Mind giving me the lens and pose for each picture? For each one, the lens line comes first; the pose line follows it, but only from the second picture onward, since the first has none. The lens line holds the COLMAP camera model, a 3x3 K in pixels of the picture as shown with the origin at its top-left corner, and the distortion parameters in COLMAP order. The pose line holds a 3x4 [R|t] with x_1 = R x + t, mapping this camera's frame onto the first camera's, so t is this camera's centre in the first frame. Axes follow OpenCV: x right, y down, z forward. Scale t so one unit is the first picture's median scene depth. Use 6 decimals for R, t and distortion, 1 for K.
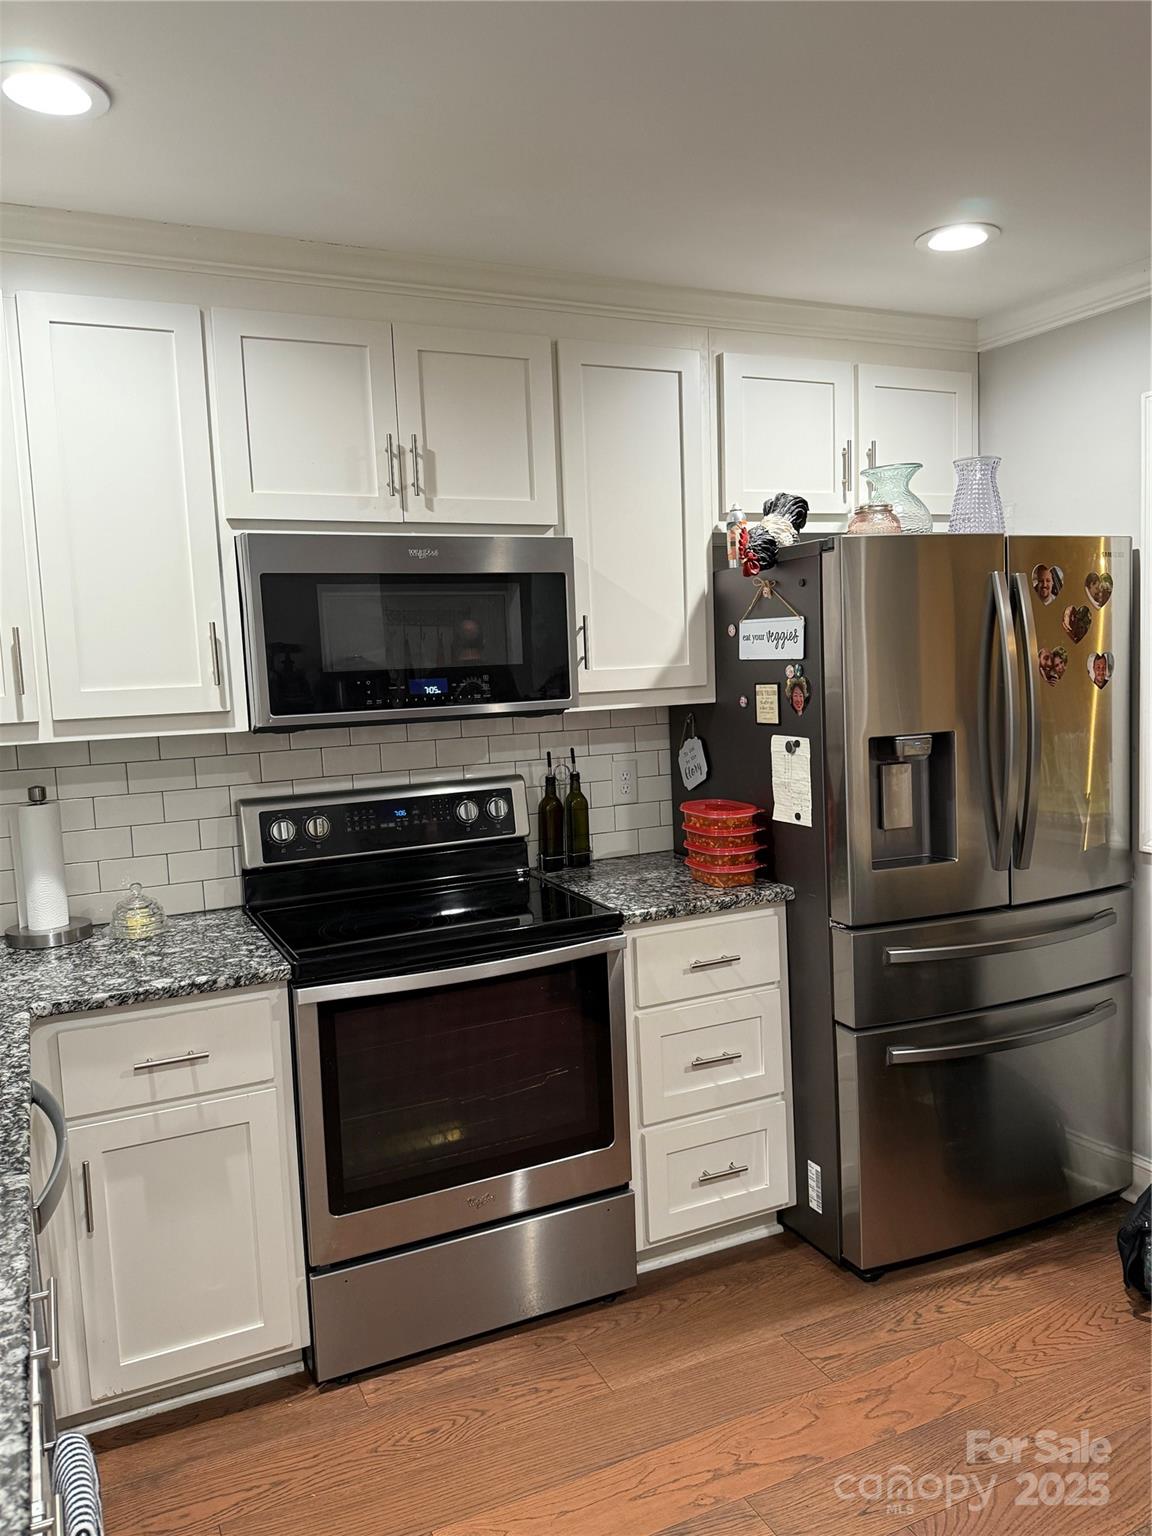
lens RADIAL K [[1125.9, 0, 582.9], [0, 1125.9, 757.9], [0, 0, 1]] dist [0.036359, -0.050465]
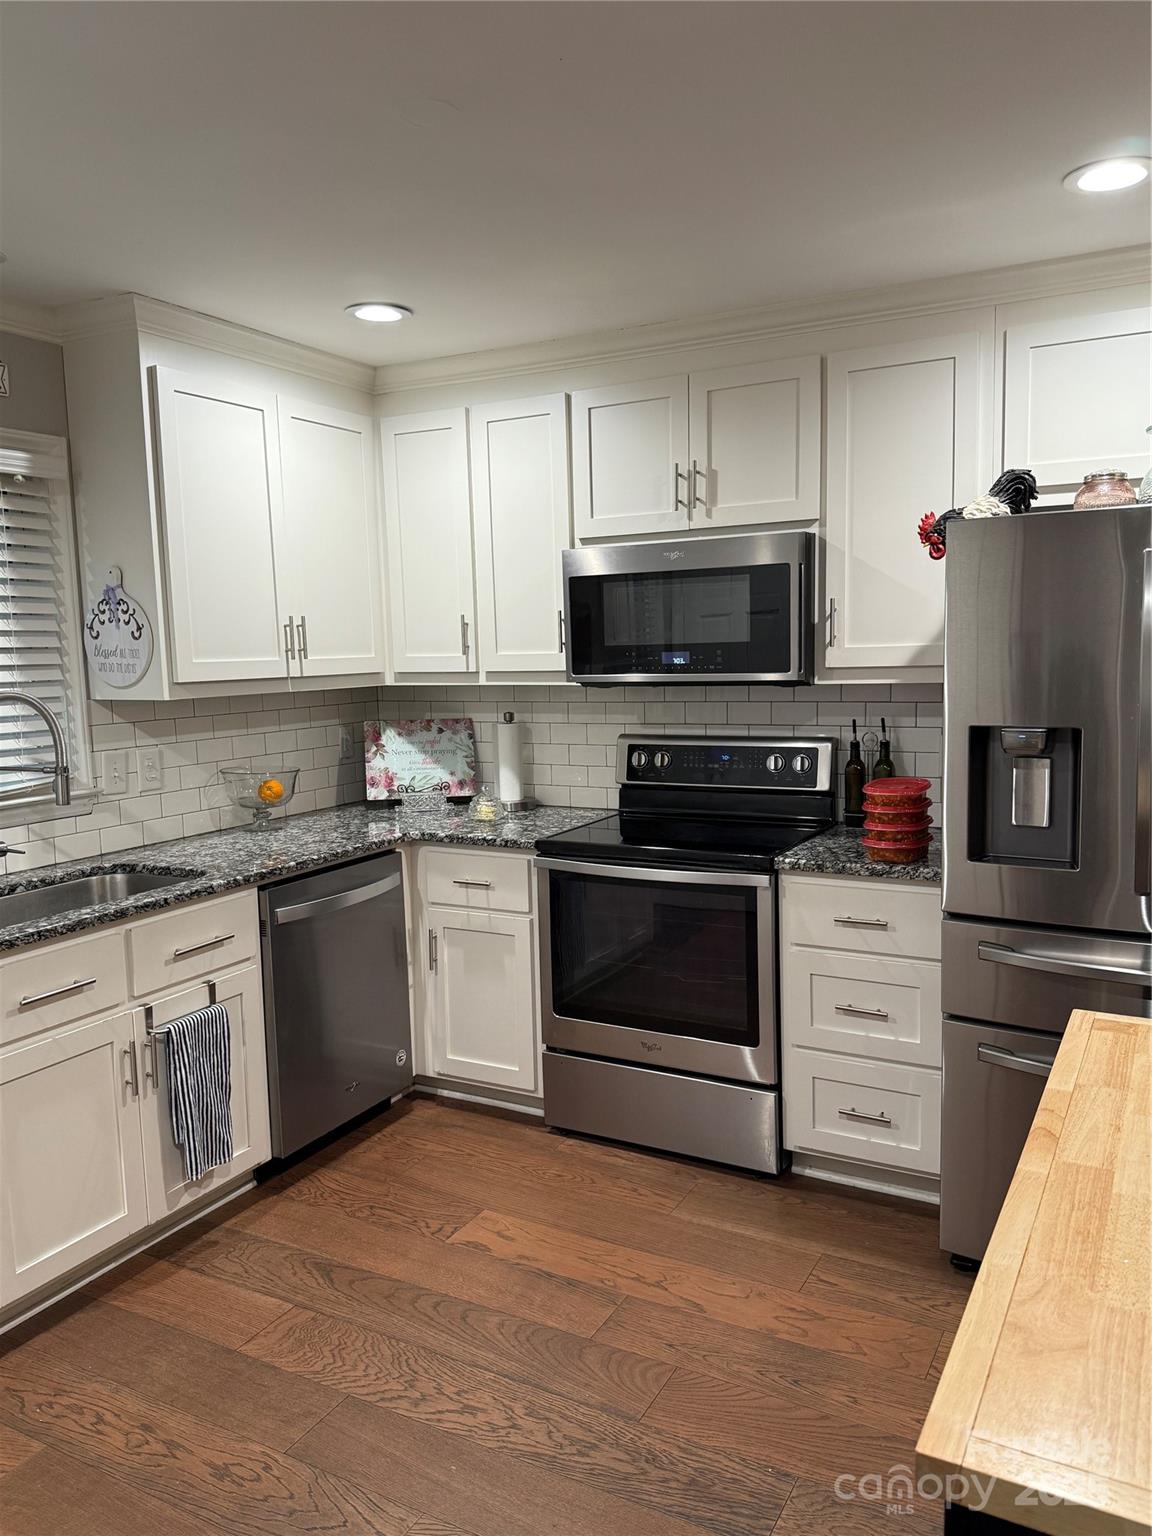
lens RADIAL K [[1125.9, 0, 581.0], [0, 1125.9, 770.9], [0, 0, 1]] dist [0.036359, -0.050465]
pose [[0.571064, 0.115898, -0.812683, 0.838835], [-0.071505, 0.993244, 0.091402, -0.043190], [0.817785, 0.005914, 0.575493, 0.156564]]
